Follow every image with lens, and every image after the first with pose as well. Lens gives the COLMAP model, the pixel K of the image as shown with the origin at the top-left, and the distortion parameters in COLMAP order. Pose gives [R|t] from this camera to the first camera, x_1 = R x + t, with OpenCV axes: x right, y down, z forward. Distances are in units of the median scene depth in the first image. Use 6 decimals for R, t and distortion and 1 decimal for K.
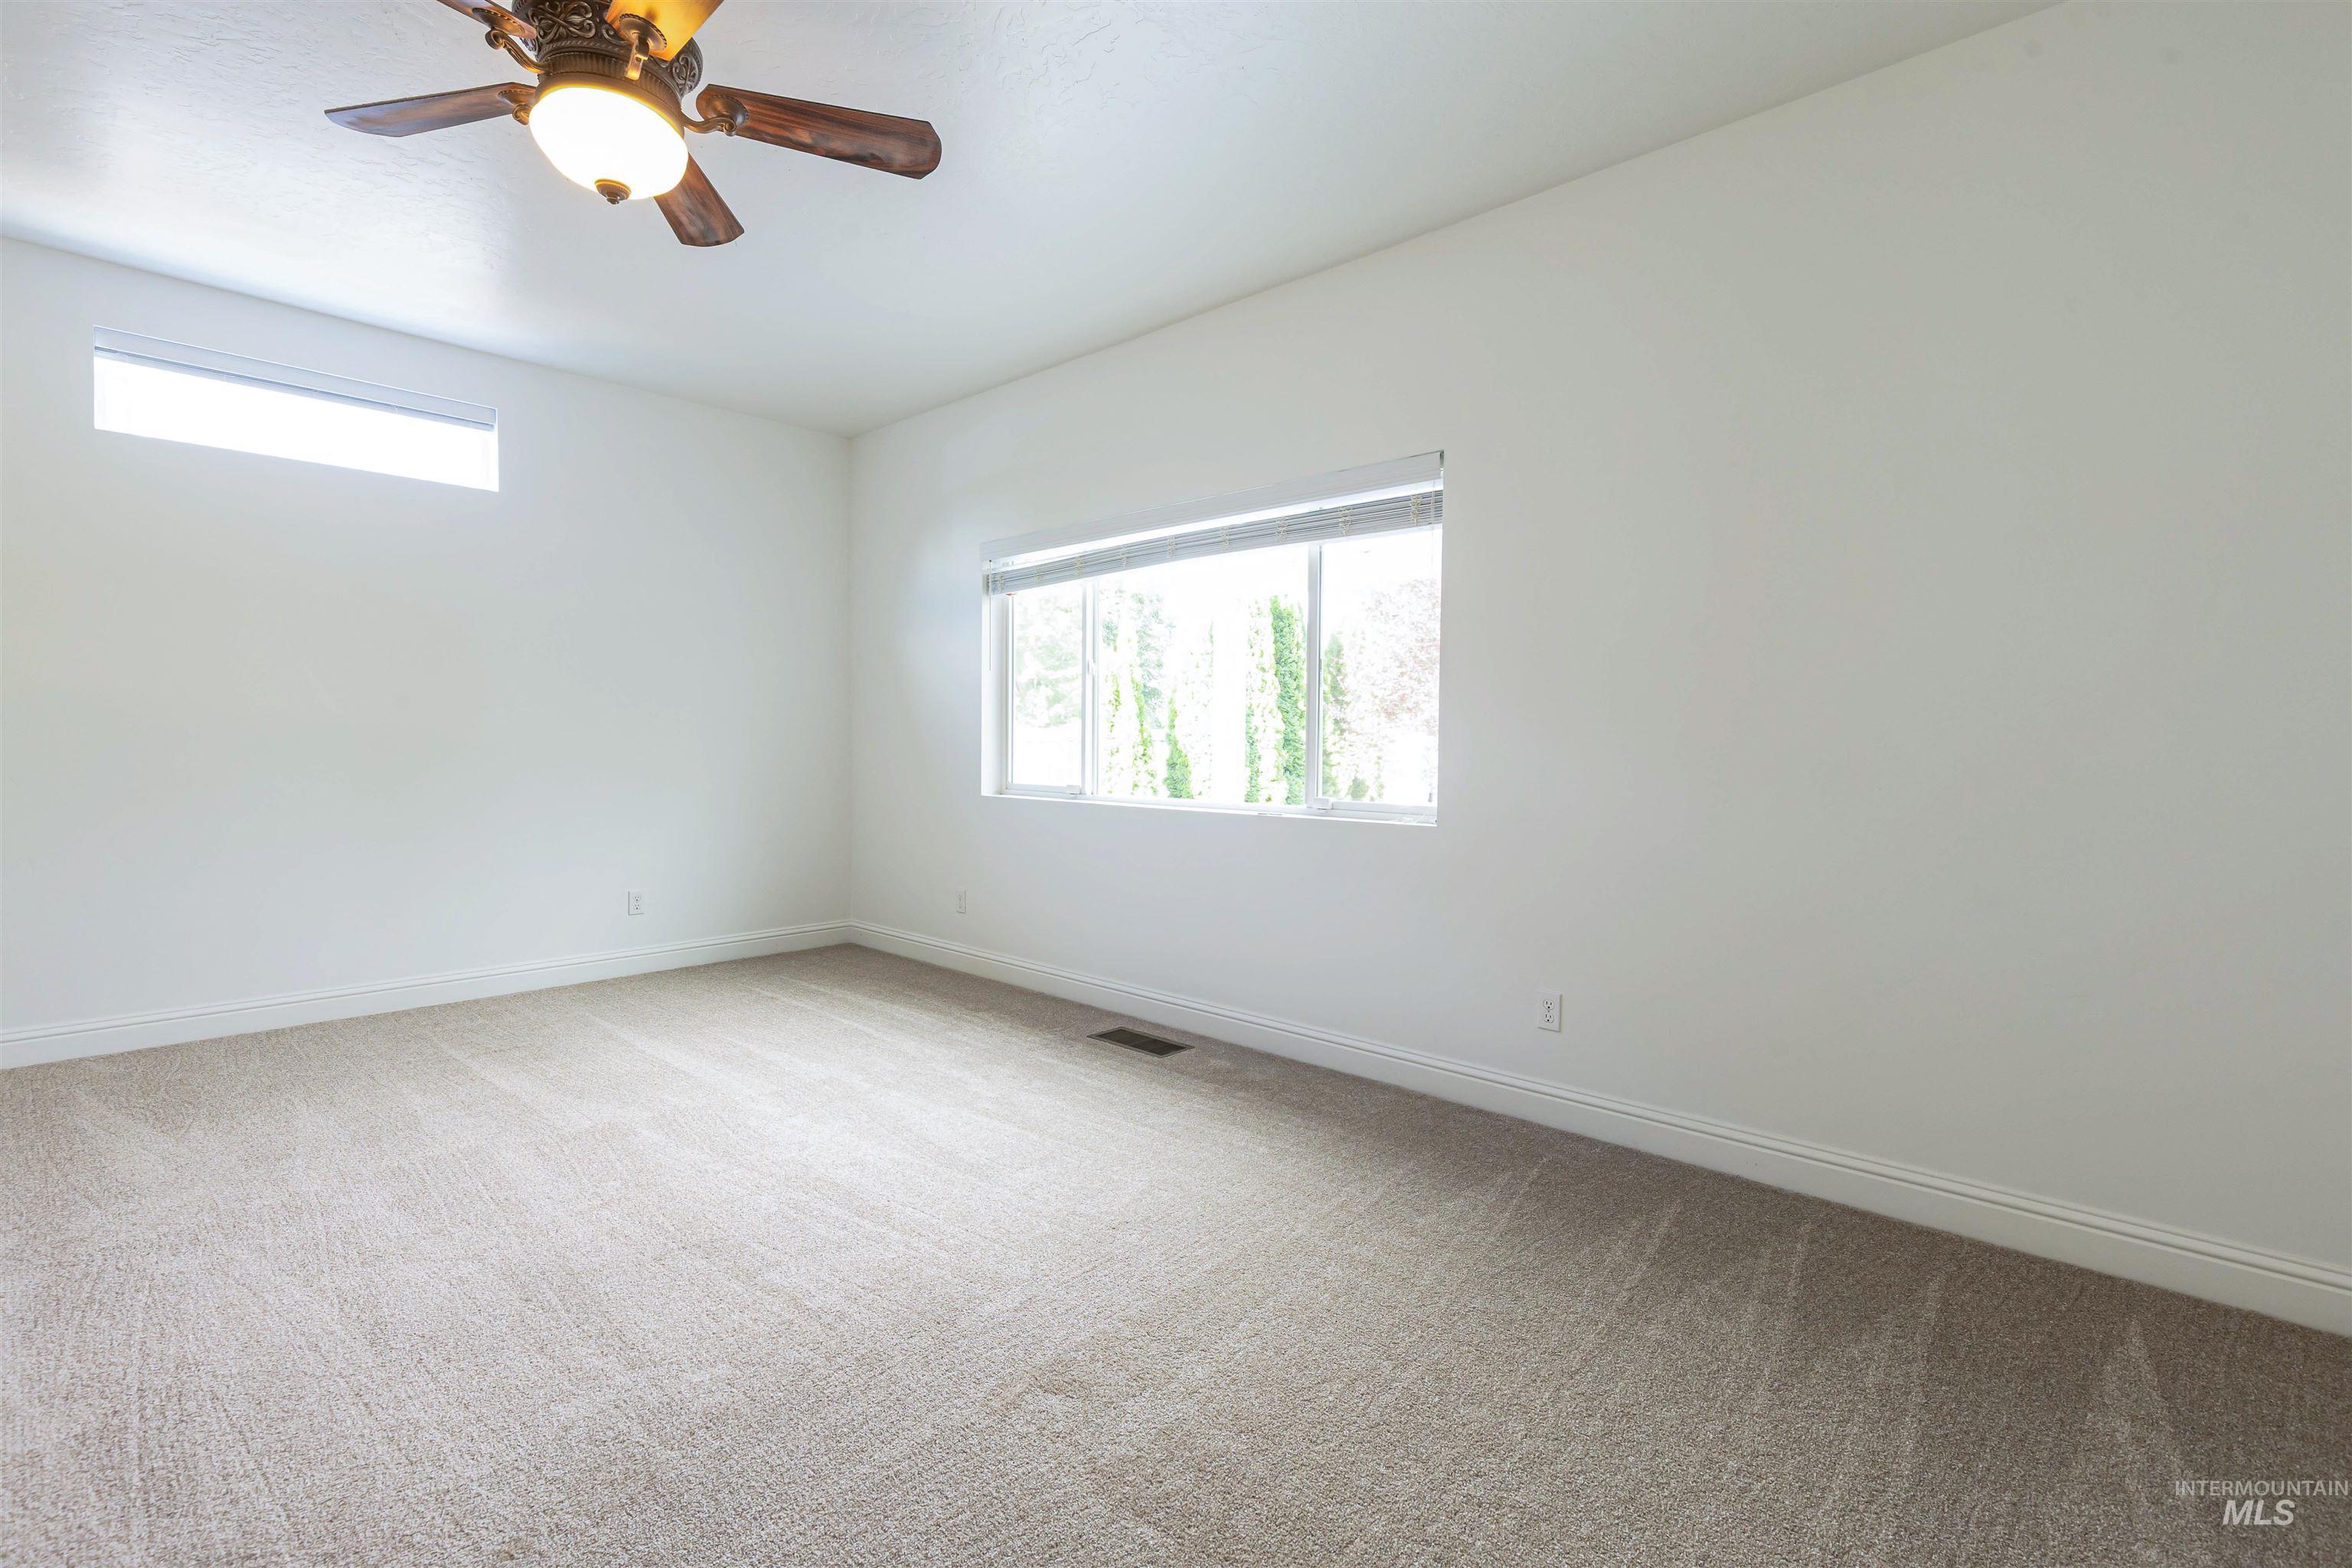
lens RADIAL K [[1141.4, 0, 1176.0], [0, 1141.4, 784.0], [0, 0, 1]] dist [0.002042, 0.000476]
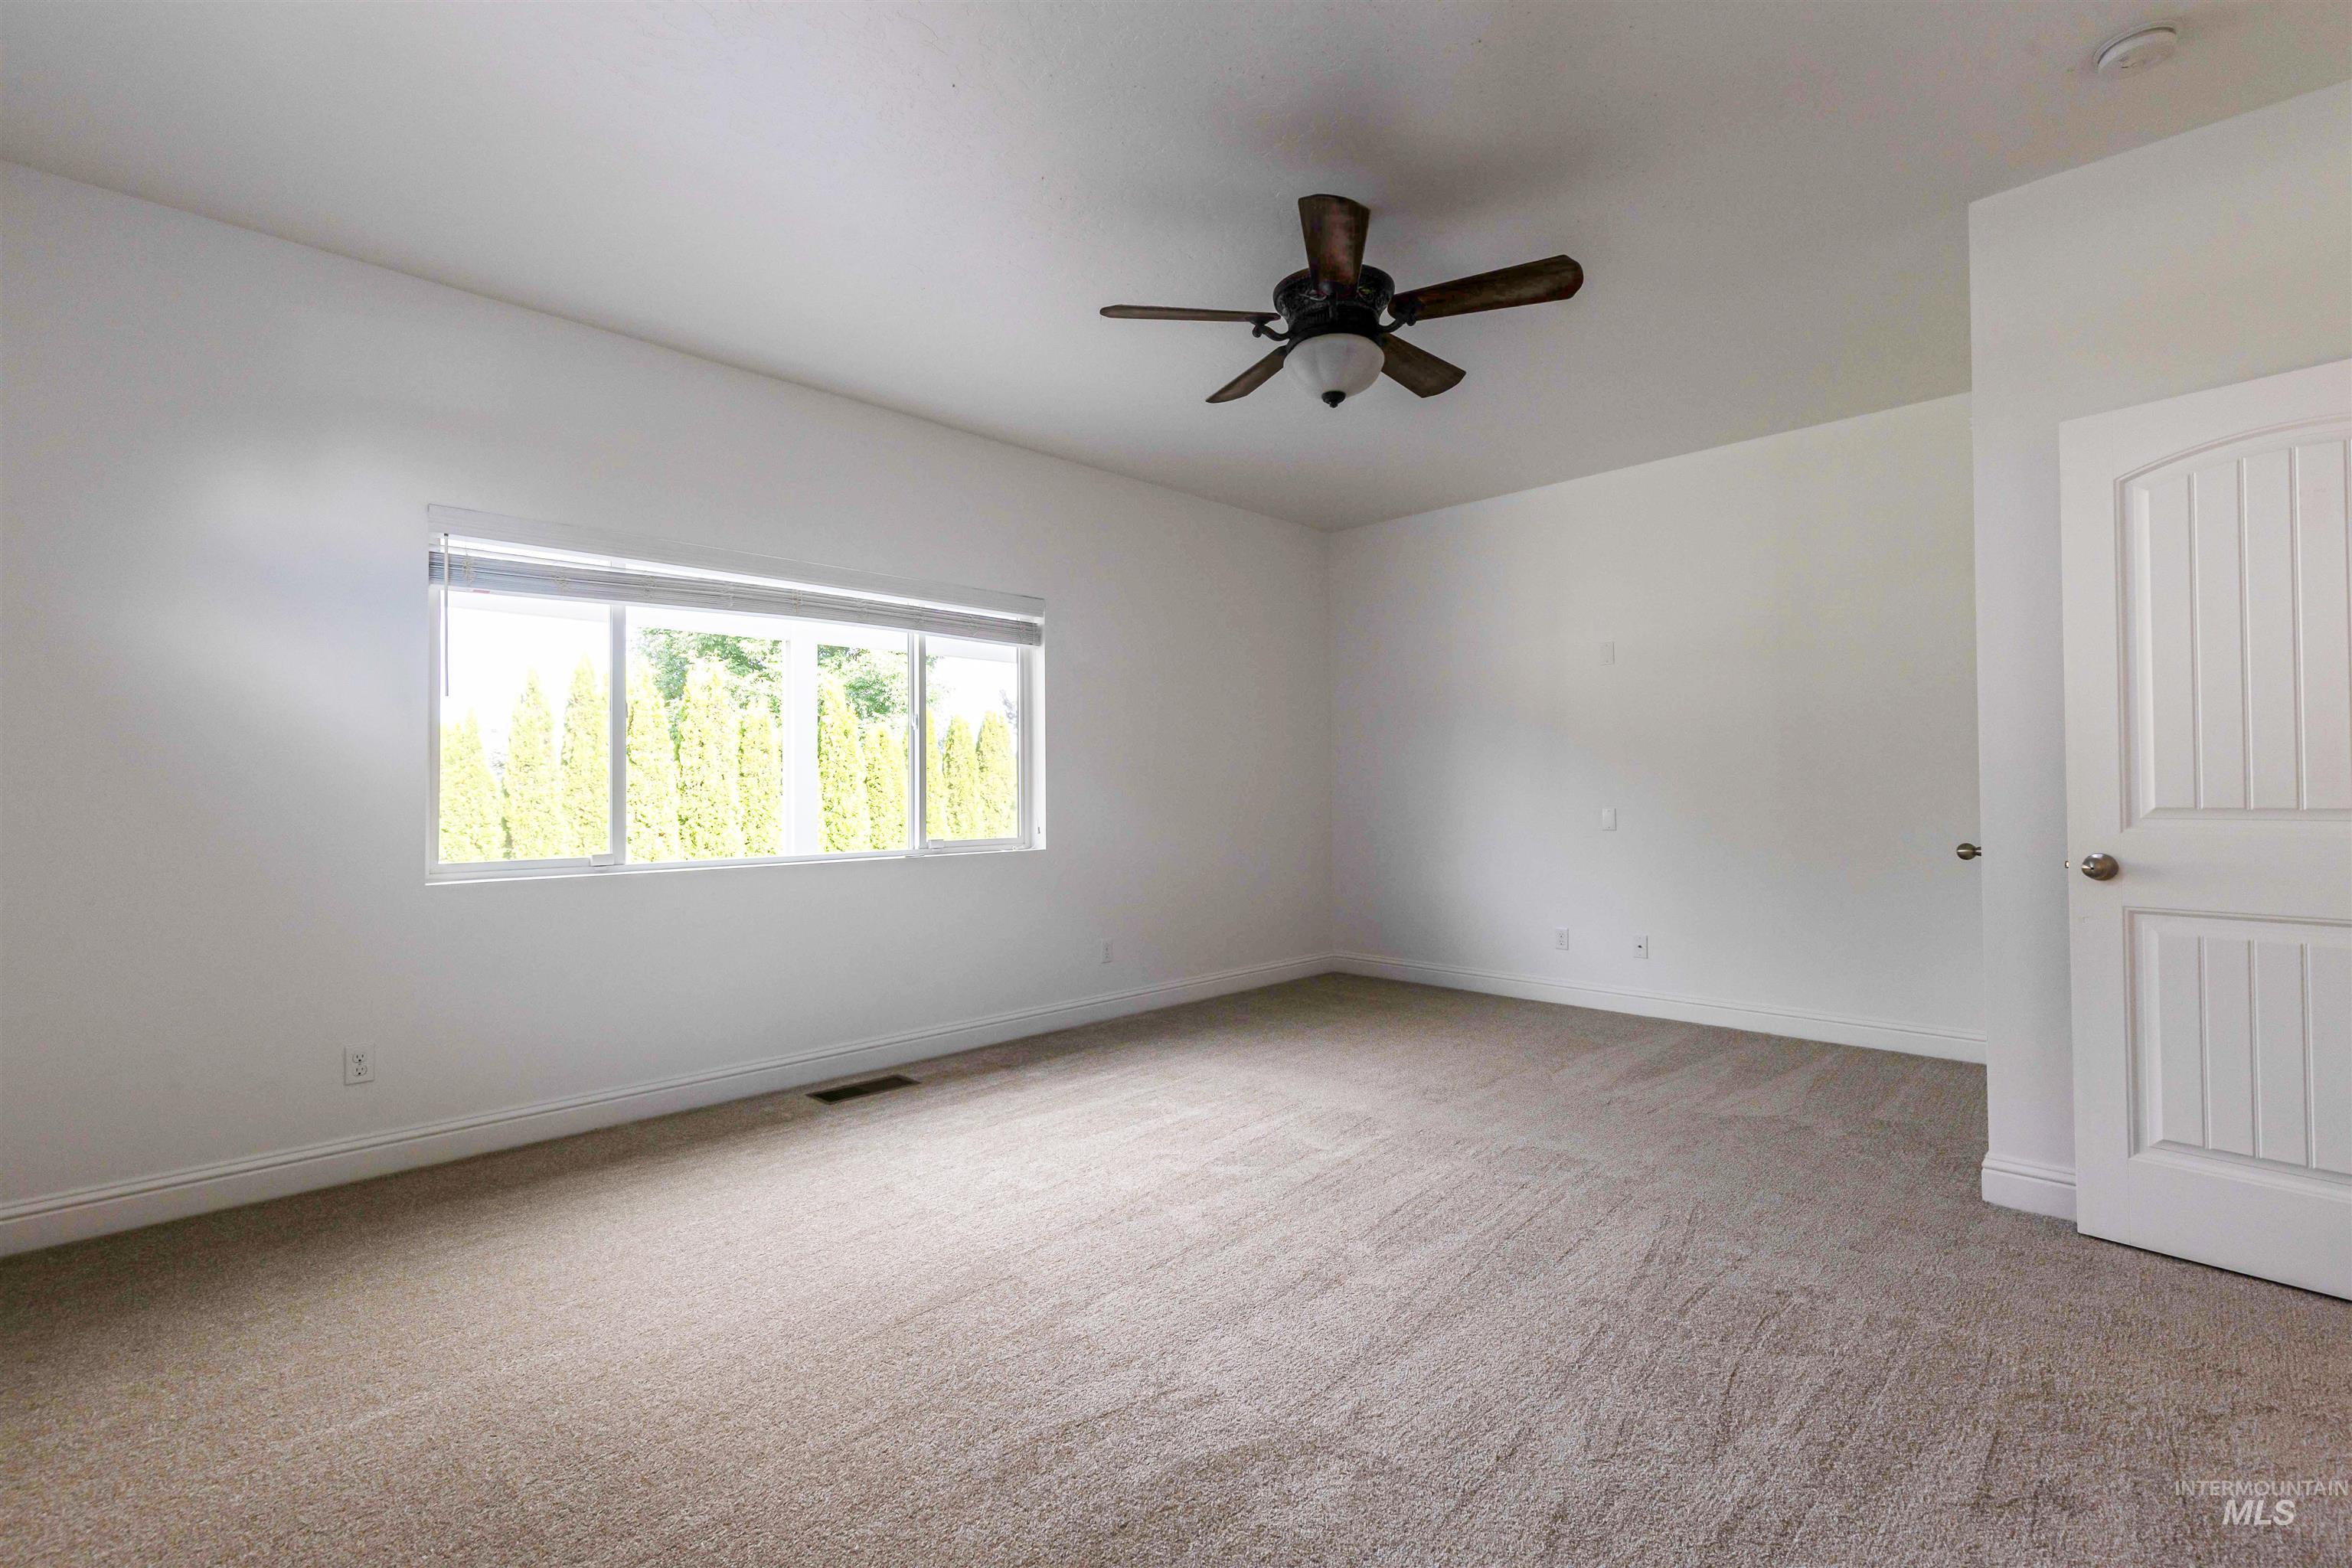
lens RADIAL K [[1049.7, 0, 1182.8], [0, 1049.7, 773.9], [0, 0, 1]] dist [0.002464, 0.000485]
pose [[-0.014501, -0.003171, 0.999890, -0.956863], [0.036107, 0.999341, 0.003693, -0.050496], [-0.999243, 0.036156, -0.014377, 0.703294]]
